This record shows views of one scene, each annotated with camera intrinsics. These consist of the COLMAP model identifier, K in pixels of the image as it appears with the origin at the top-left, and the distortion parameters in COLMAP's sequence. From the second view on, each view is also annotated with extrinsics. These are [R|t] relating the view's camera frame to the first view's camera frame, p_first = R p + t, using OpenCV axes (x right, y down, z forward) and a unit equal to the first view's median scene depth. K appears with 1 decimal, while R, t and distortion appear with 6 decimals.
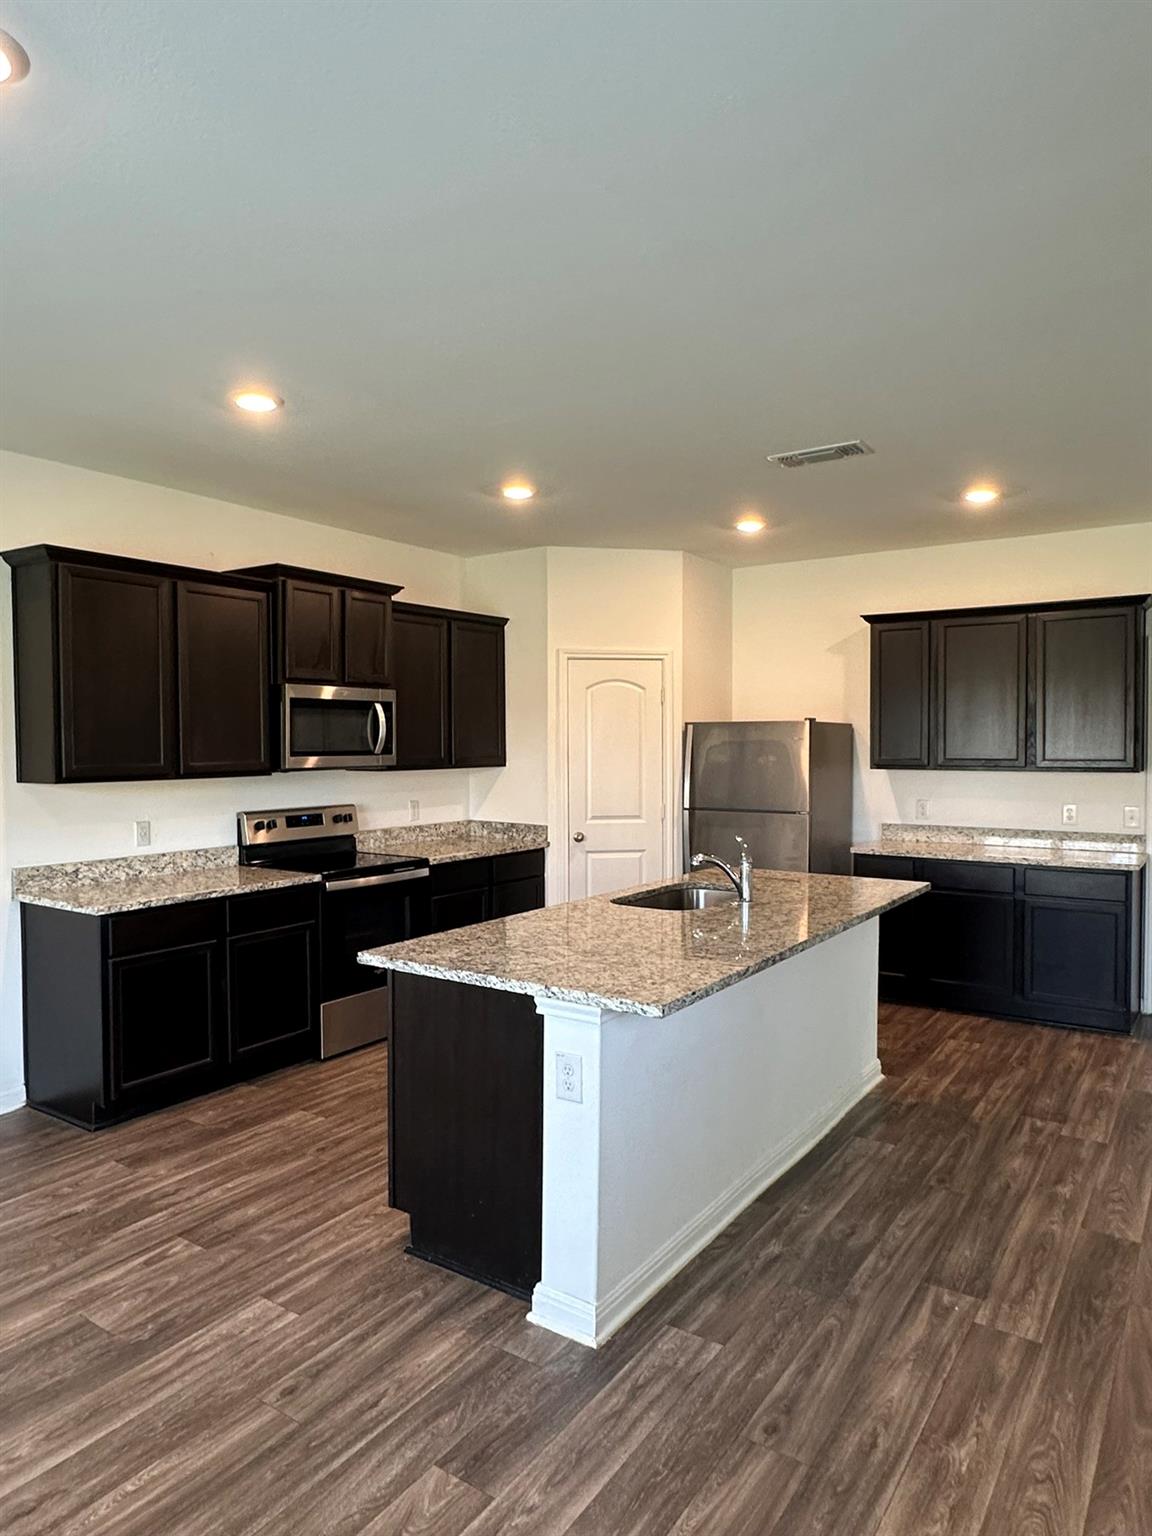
lens RADIAL K [[978.4, 0, 576.0], [0, 978.4, 768.0], [0, 0, 1]] dist [-0.002859, -0.003976]
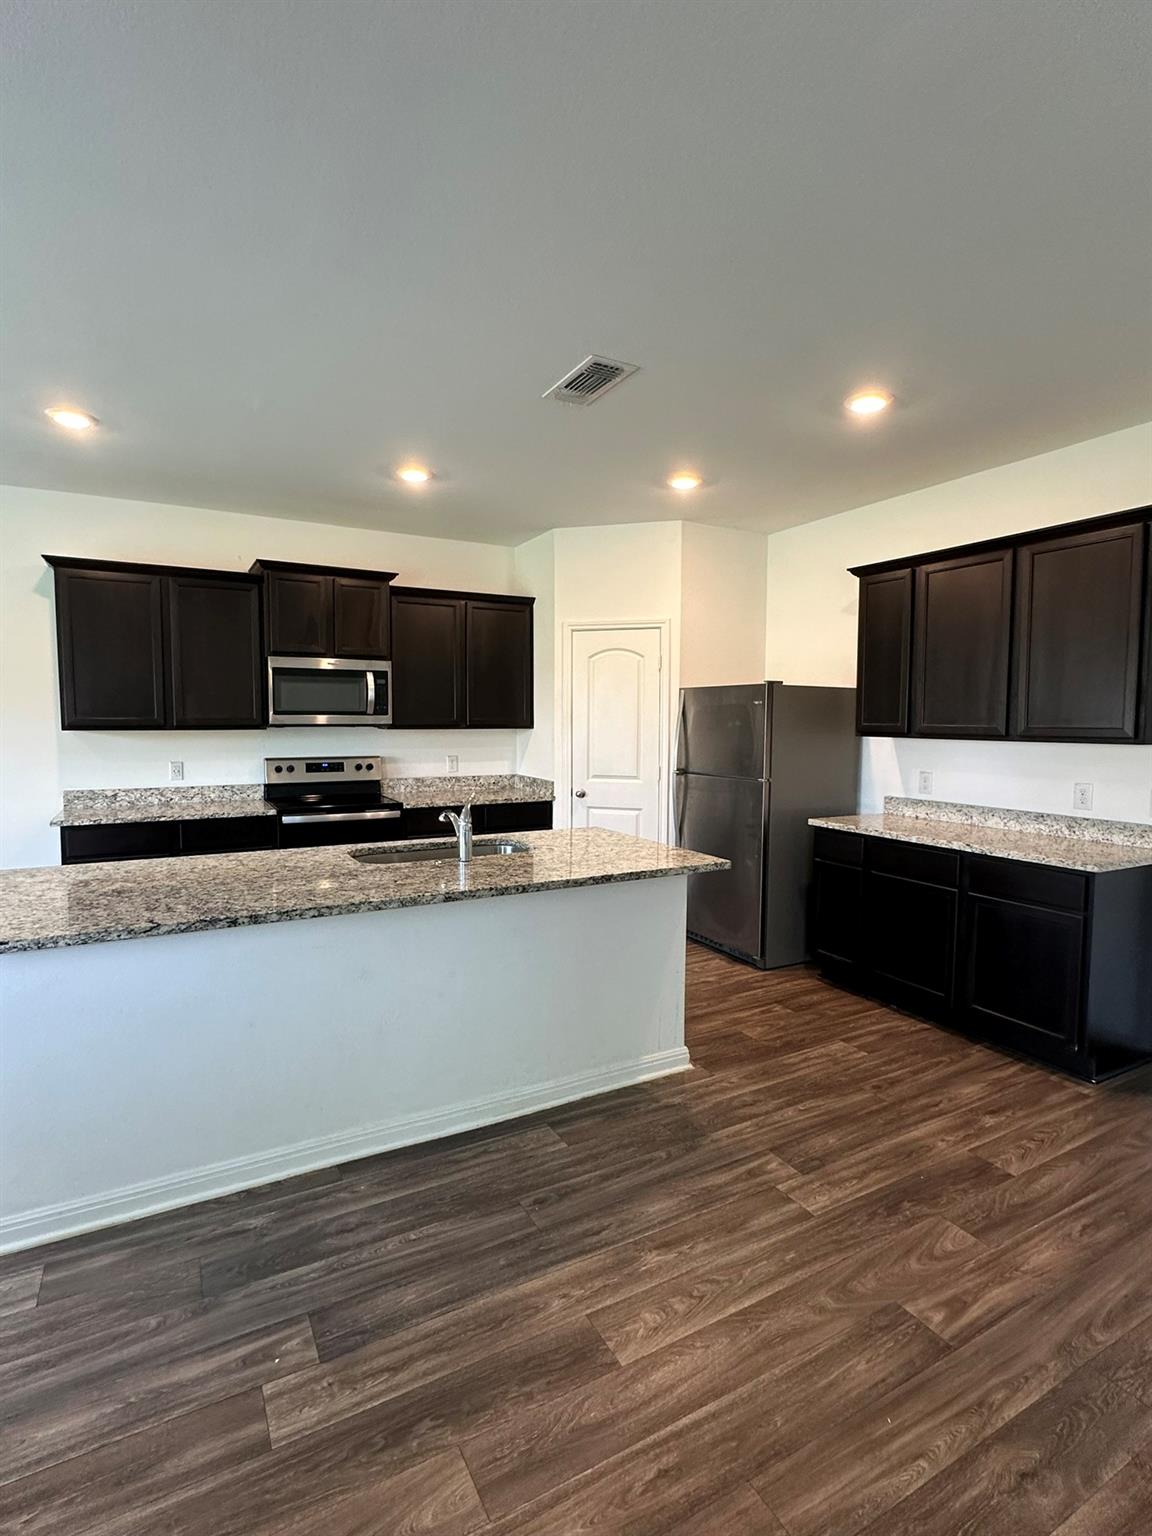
lens RADIAL K [[758.7, 0, 574.2], [0, 758.7, 770.2], [0, 0, 1]] dist [-0.002421, -0.000589]
pose [[0.892965, 0.038776, -0.448454, 0.435819], [-0.020132, 0.998726, 0.046270, 0.005946], [0.449677, -0.032289, 0.892608, 0.270336]]
